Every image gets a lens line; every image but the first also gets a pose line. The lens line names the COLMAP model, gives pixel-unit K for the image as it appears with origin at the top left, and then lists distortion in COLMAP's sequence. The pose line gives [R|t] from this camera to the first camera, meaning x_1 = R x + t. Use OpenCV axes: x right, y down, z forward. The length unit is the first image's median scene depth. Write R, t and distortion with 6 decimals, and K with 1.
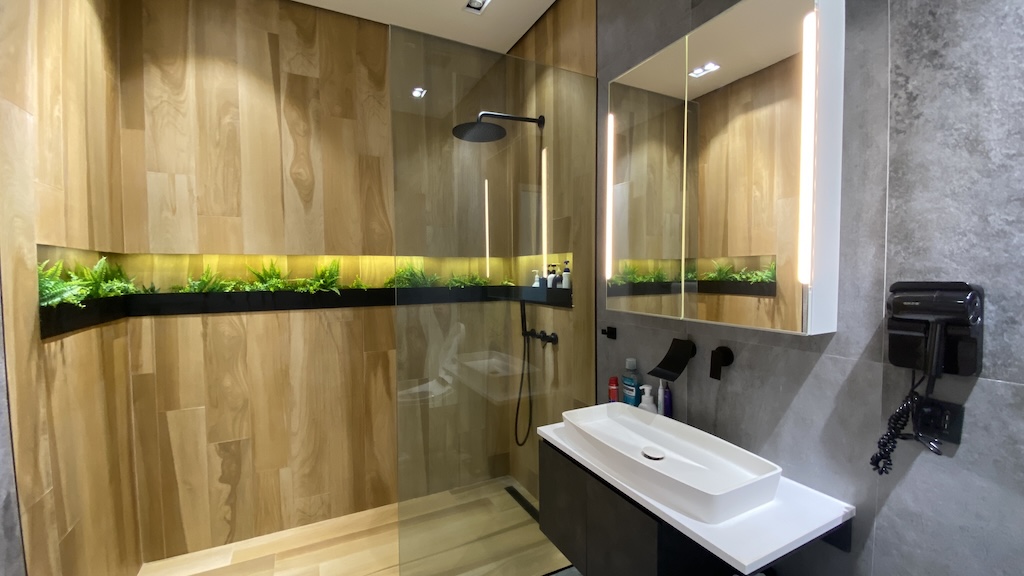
lens RADIAL K [[412.4, 0, 515.3], [0, 412.4, 289.9], [0, 0, 1]] dist [0.036930, -0.028888]
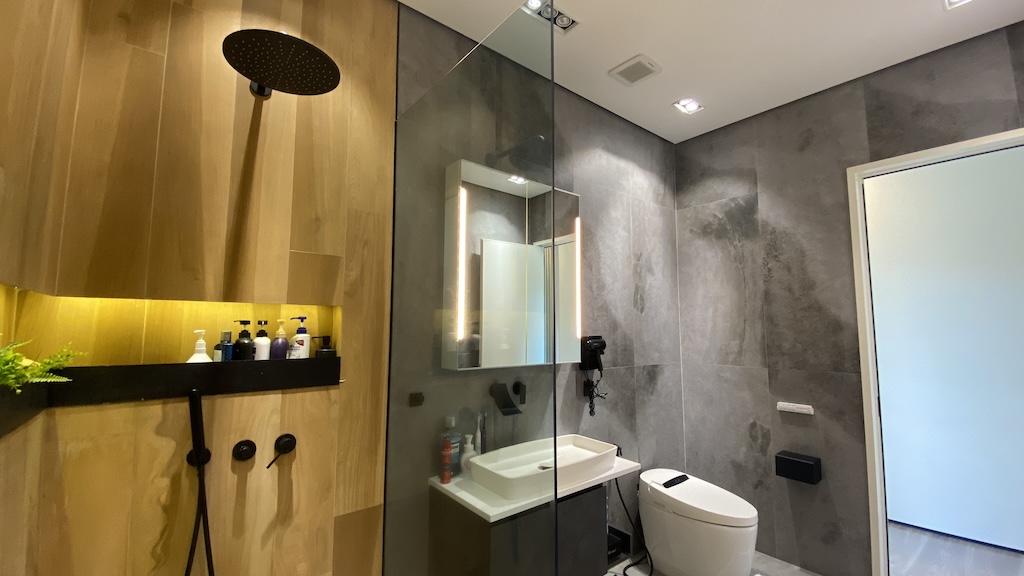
lens RADIAL K [[412.4, 0, 515.3], [0, 412.4, 289.9], [0, 0, 1]] dist [0.036930, -0.028888]
pose [[-0.214781, 0.101450, 0.971379, -0.631598], [0.045580, 0.994548, -0.093791, -0.035846], [-0.975598, 0.024131, -0.218234, 0.846971]]
